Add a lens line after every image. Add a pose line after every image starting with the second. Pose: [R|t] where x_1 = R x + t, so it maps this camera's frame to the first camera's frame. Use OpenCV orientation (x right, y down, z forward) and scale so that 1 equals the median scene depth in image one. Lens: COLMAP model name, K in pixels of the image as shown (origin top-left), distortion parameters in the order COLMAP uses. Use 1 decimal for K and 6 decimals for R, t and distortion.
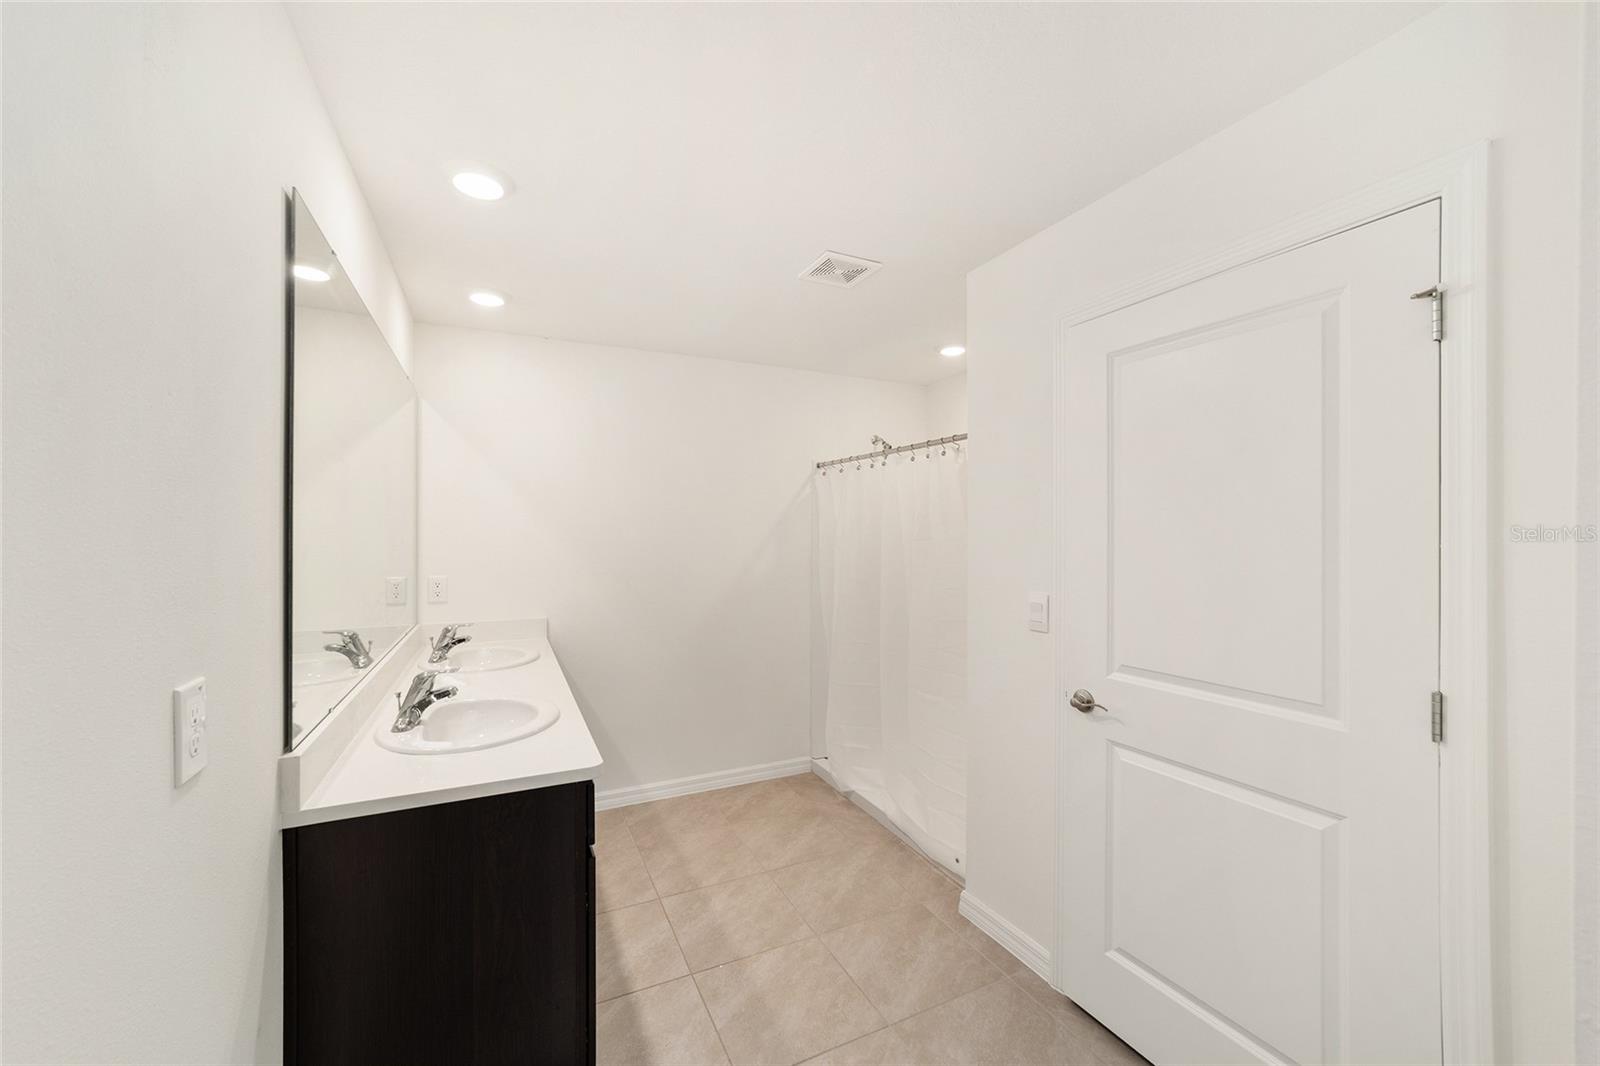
lens RADIAL K [[613.6, 0, 800.6], [0, 613.6, 537.5], [0, 0, 1]] dist [-0.011369, 0.006515]
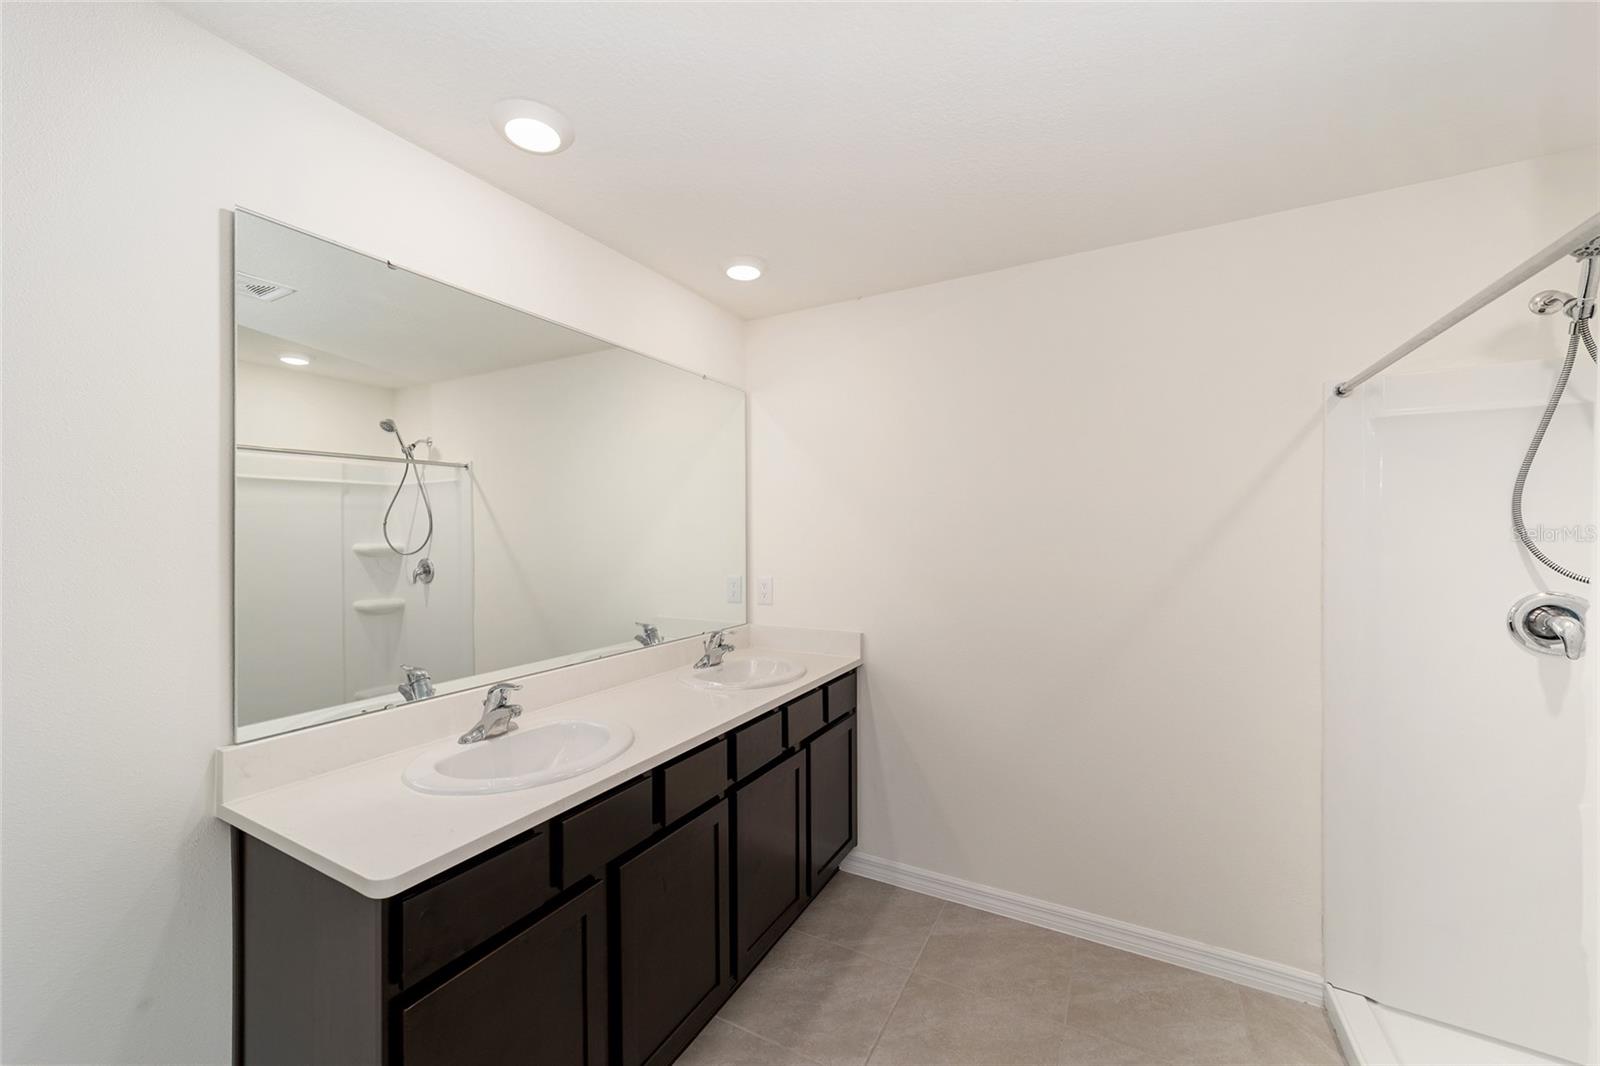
lens RADIAL K [[613.6, 0, 798.1], [0, 613.6, 524.1], [0, 0, 1]] dist [-0.011369, 0.006515]
pose [[0.575674, -0.014376, -0.817553, 0.241645], [0.002713, 0.999874, -0.015671, -0.005236], [0.817675, 0.006803, 0.575640, 0.480005]]
